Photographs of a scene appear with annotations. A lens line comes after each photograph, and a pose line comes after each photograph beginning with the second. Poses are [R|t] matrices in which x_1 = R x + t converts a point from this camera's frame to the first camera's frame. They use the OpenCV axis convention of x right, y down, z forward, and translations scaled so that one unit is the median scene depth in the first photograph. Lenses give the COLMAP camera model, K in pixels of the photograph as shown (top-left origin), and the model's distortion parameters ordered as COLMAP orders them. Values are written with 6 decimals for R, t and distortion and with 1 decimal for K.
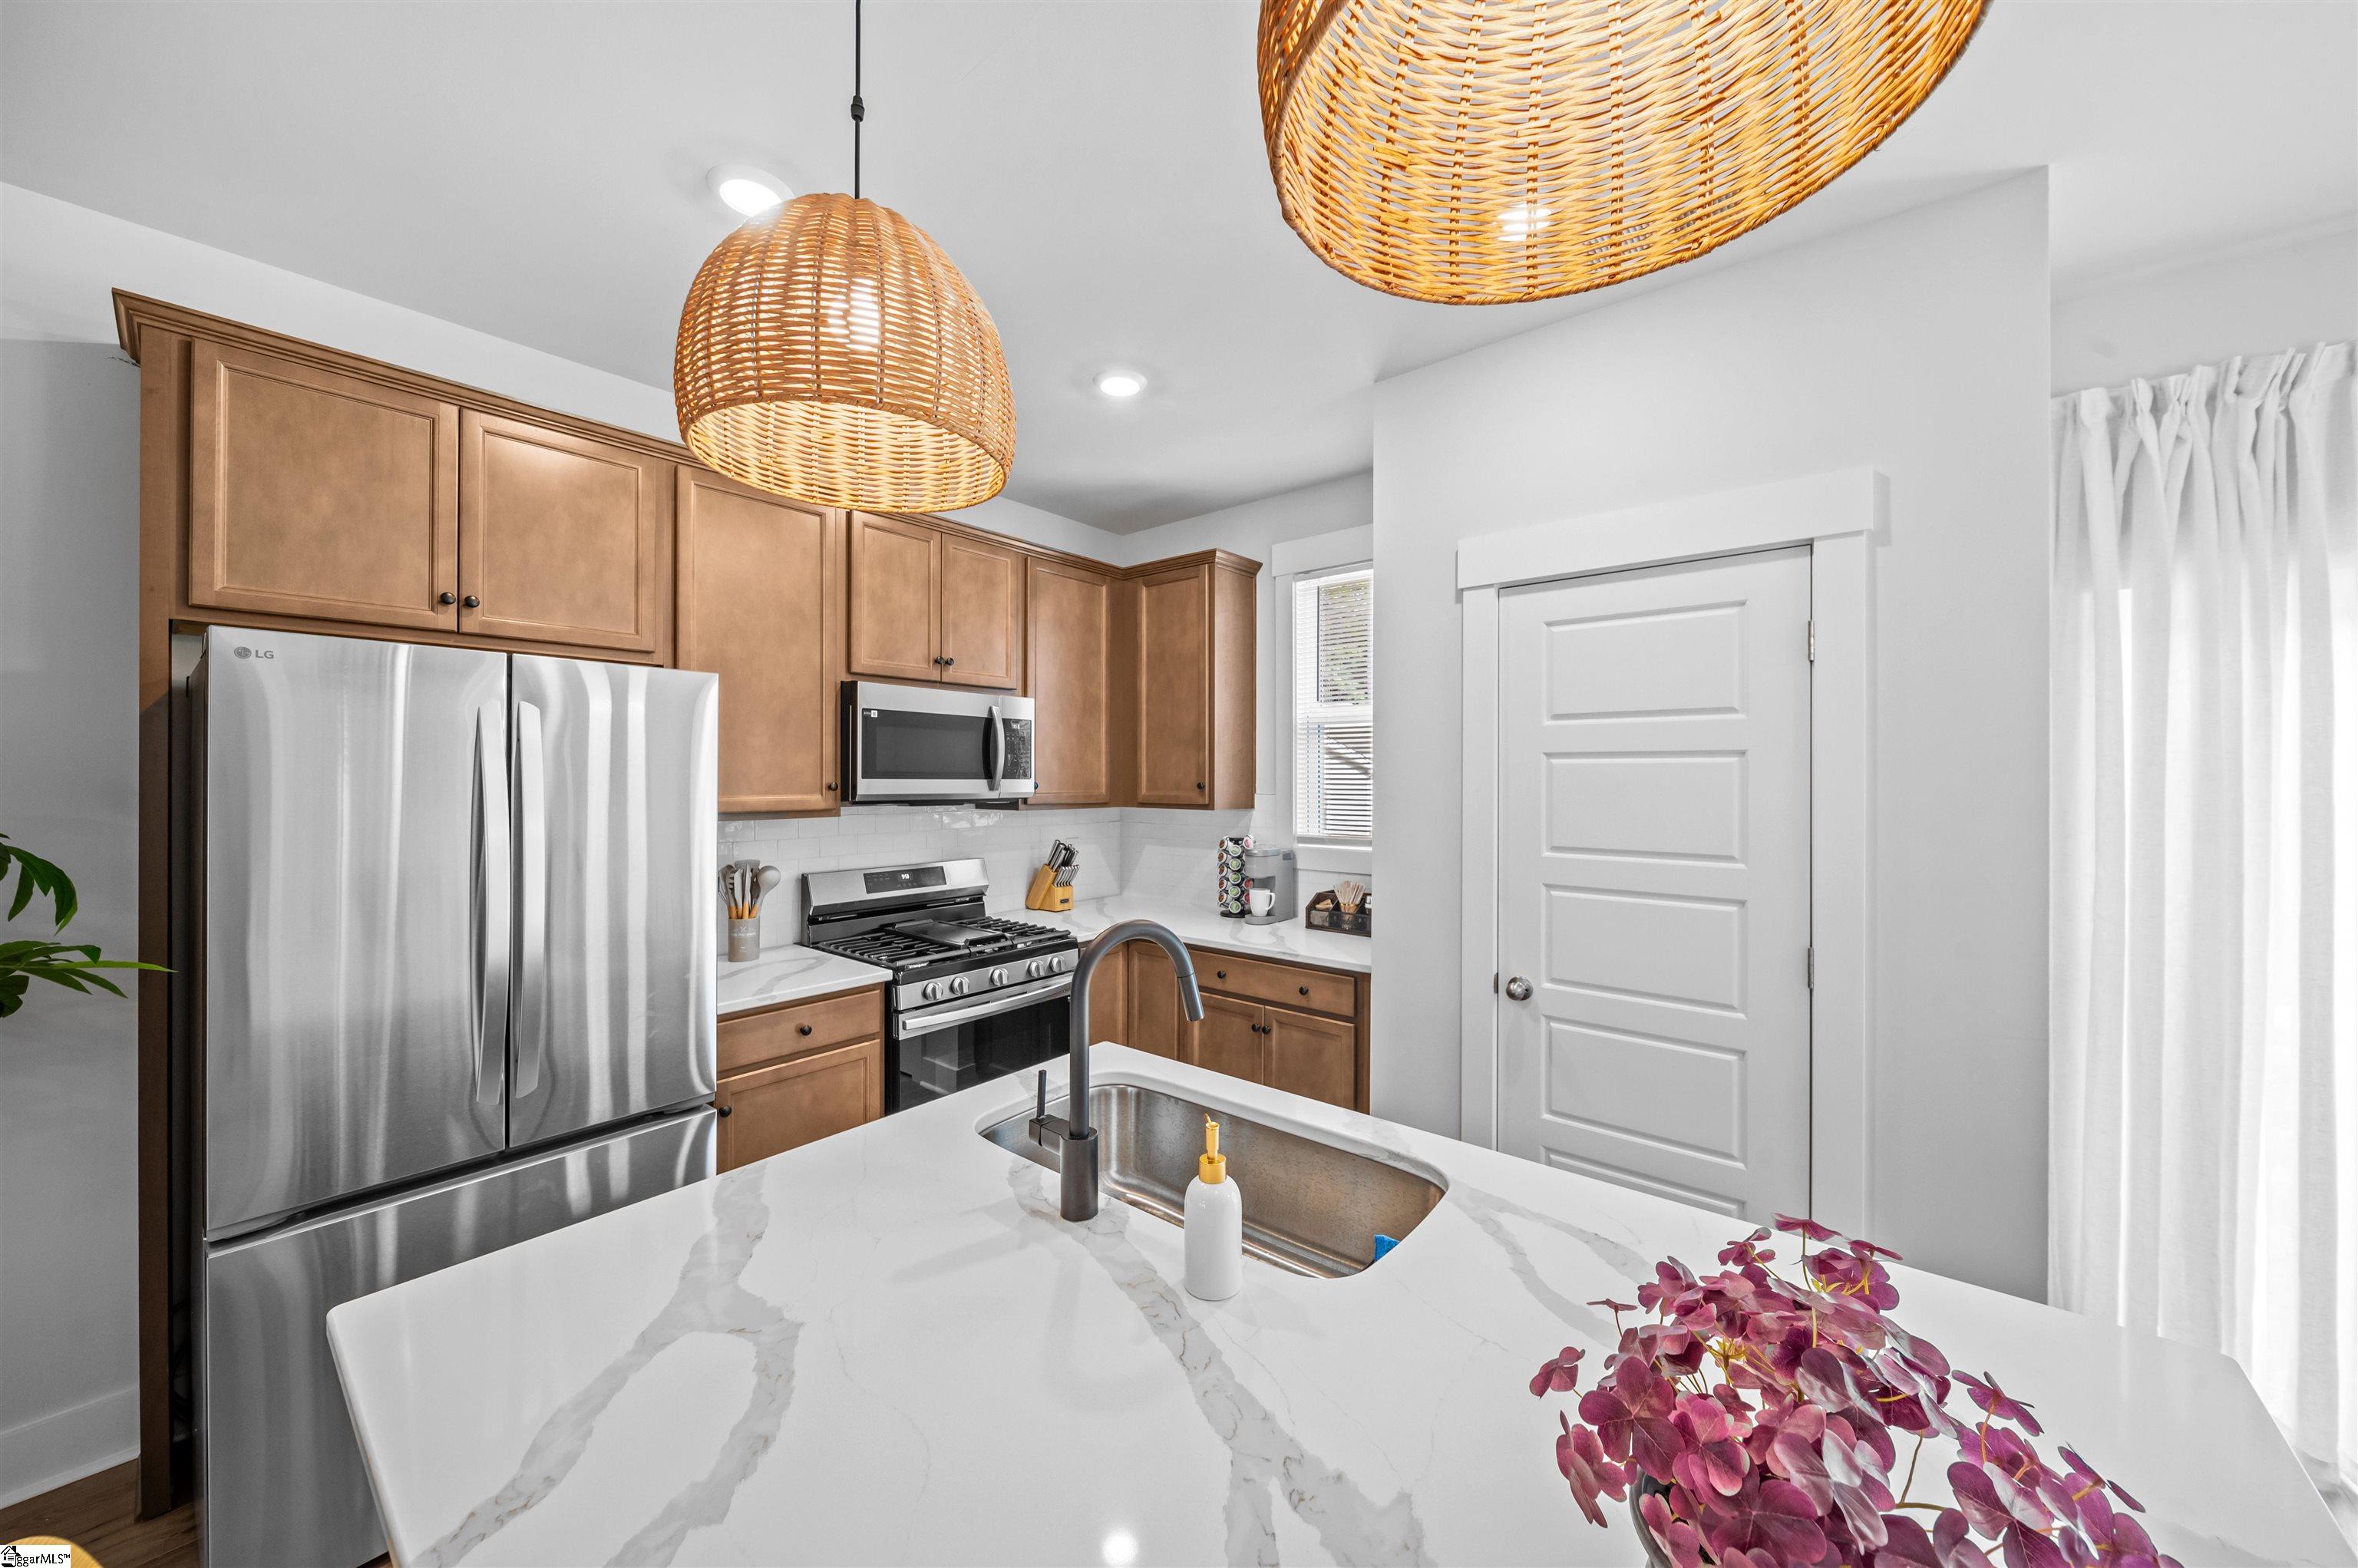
lens RADIAL K [[836.0, 0, 1180.3], [0, 836.0, 776.1], [0, 0, 1]] dist [-0.005269, -0.000518]
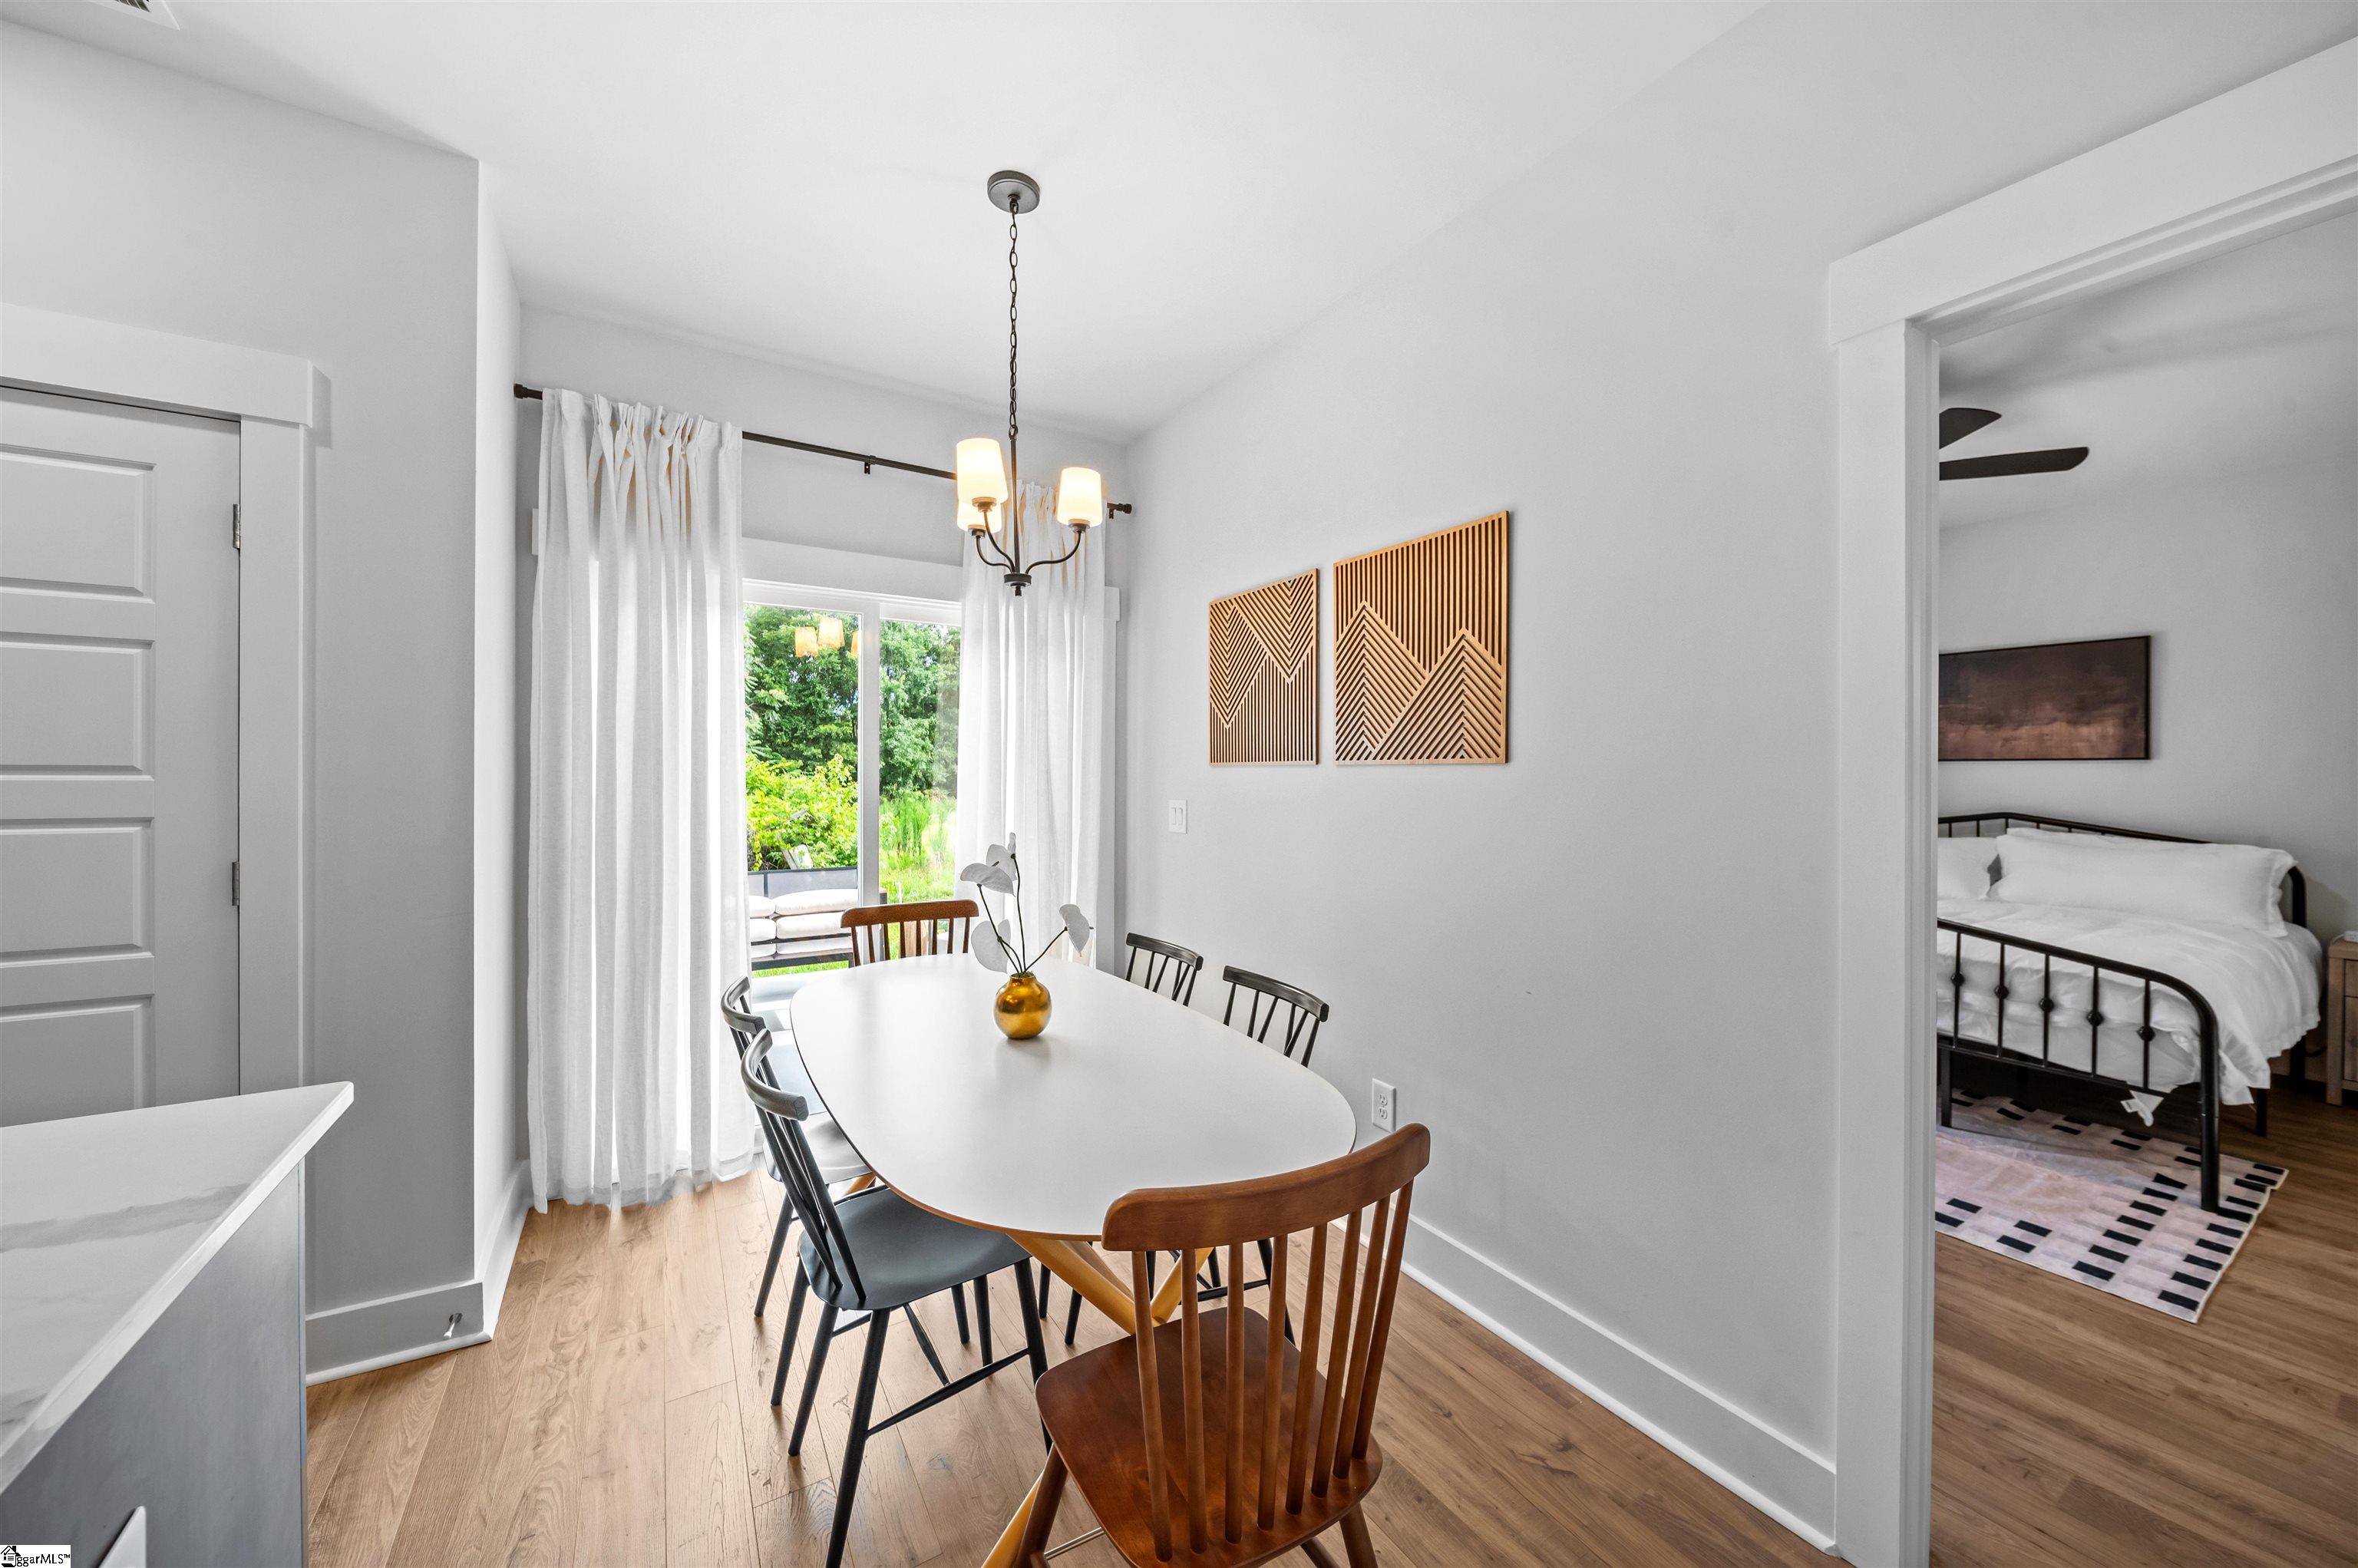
lens RADIAL K [[836.0, 0, 1188.1], [0, 836.0, 779.3], [0, 0, 1]] dist [-0.005269, -0.000518]
pose [[0.313297, -0.003799, 0.949647, 0.176910], [-0.004112, 0.999977, 0.005357, 0.085800], [-0.949646, -0.005584, 0.313275, -0.224940]]
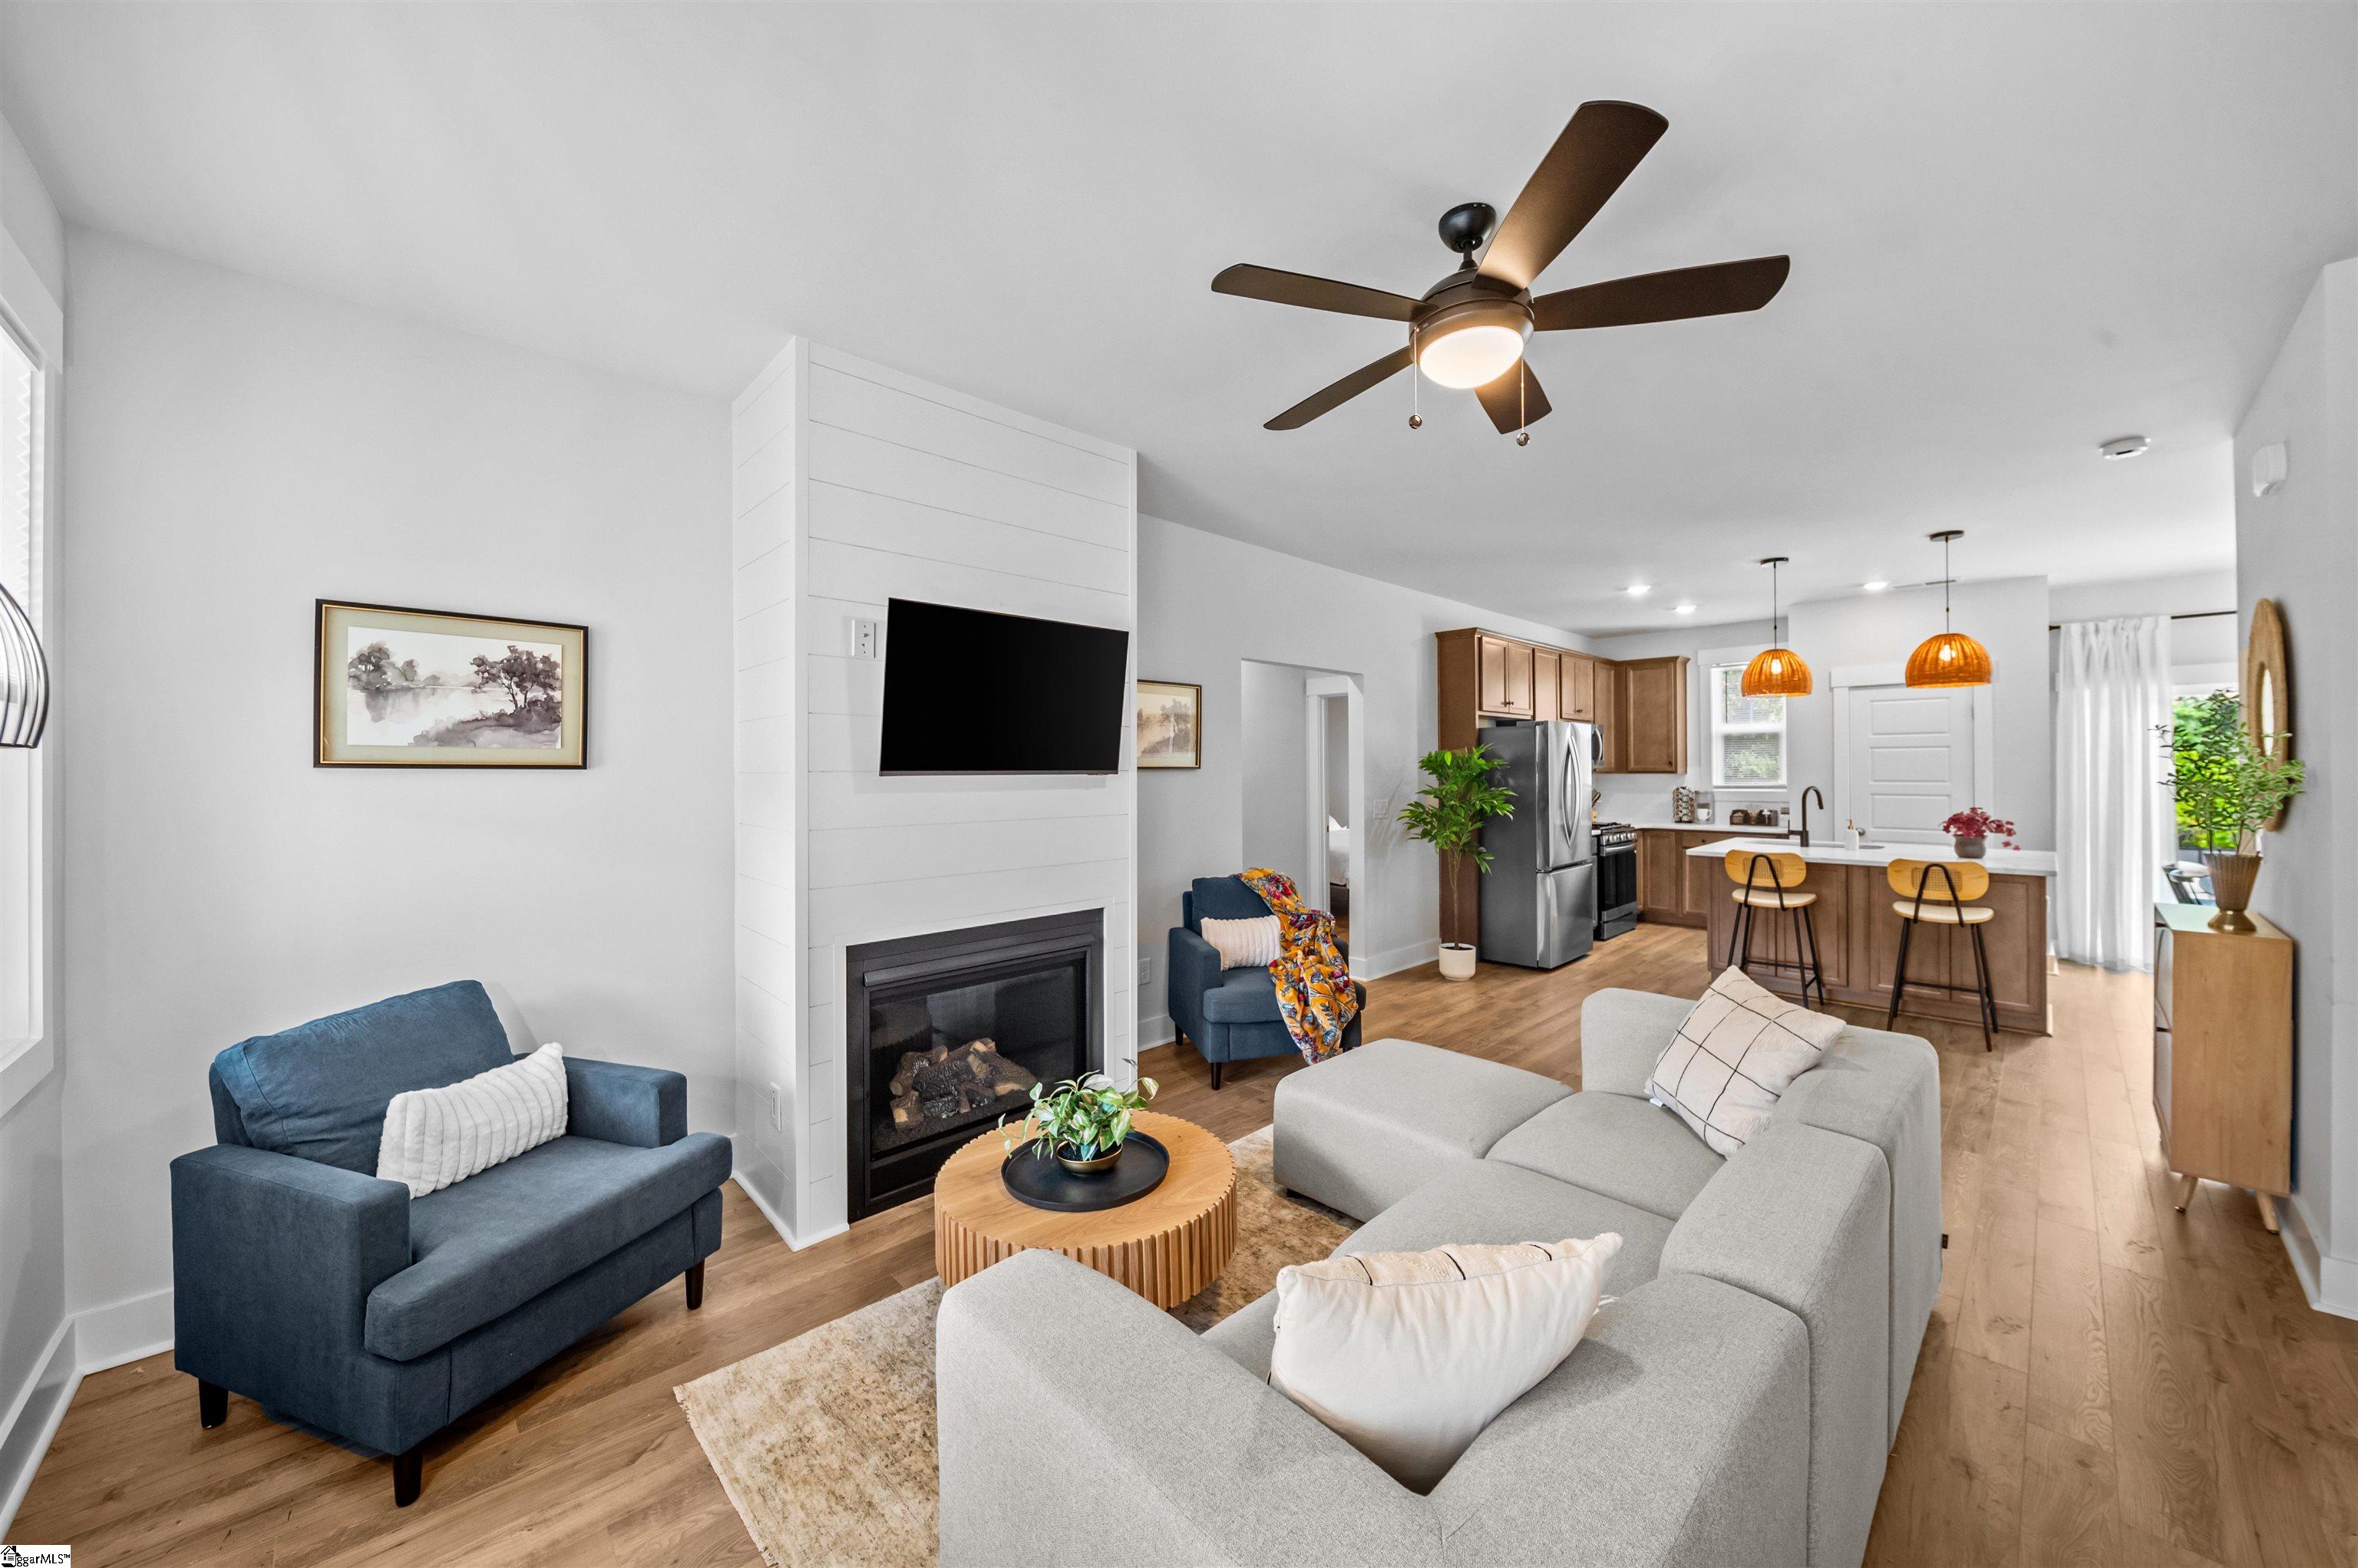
lens RADIAL K [[836.0, 0, 1181.5], [0, 836.0, 766.3], [0, 0, 1]] dist [-0.005269, -0.000518]
pose [[0.993282, -0.008157, -0.115434, -1.504704], [0.007566, 0.999956, -0.005555, 0.035506], [0.115474, 0.004644, 0.993300, -2.002601]]
